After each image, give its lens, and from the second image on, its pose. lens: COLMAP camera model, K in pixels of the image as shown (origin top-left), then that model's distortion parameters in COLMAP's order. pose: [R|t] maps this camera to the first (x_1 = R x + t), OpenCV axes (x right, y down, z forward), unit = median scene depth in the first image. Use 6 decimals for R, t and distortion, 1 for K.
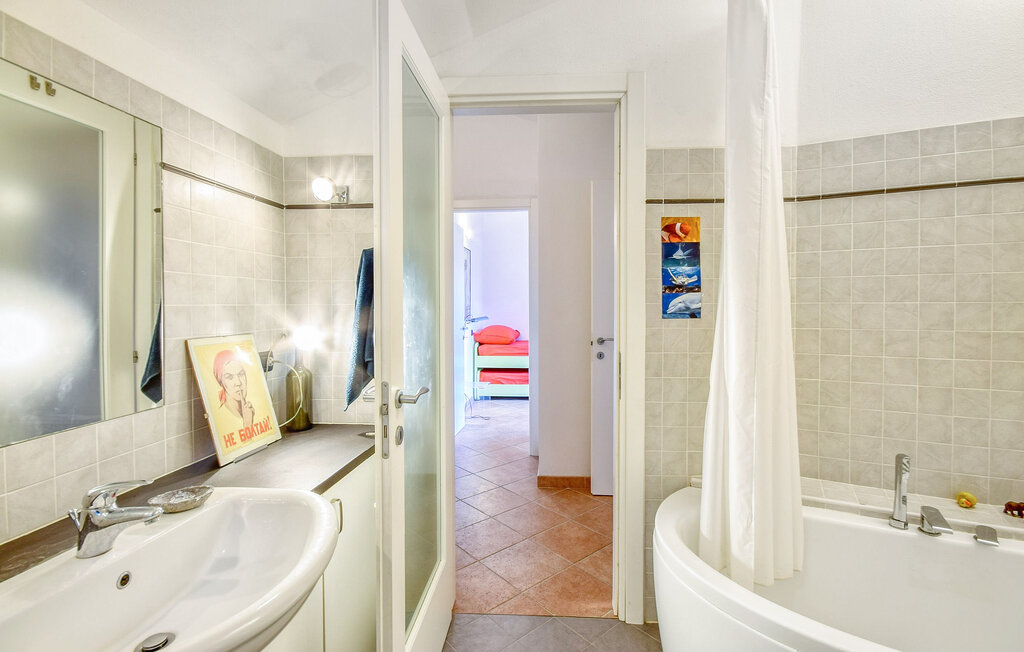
lens RADIAL K [[451.3, 0, 513.3], [0, 451.3, 307.0], [0, 0, 1]] dist [0.001347, -0.000085]
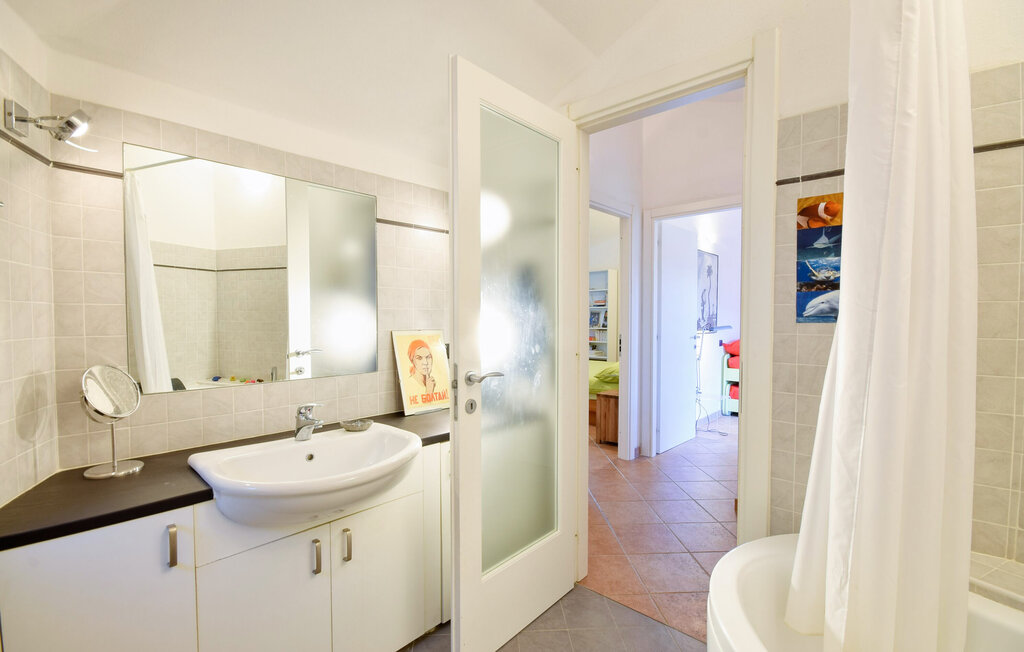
lens RADIAL K [[443.2, 0, 512.0], [0, 443.2, 326.0], [0, 0, 1]] dist [-0.000562, -0.000520]
pose [[0.791579, 0.016336, -0.610849, 0.413972], [-0.004858, 0.999779, 0.020442, 0.017857], [0.611048, -0.013214, 0.791484, 0.044032]]
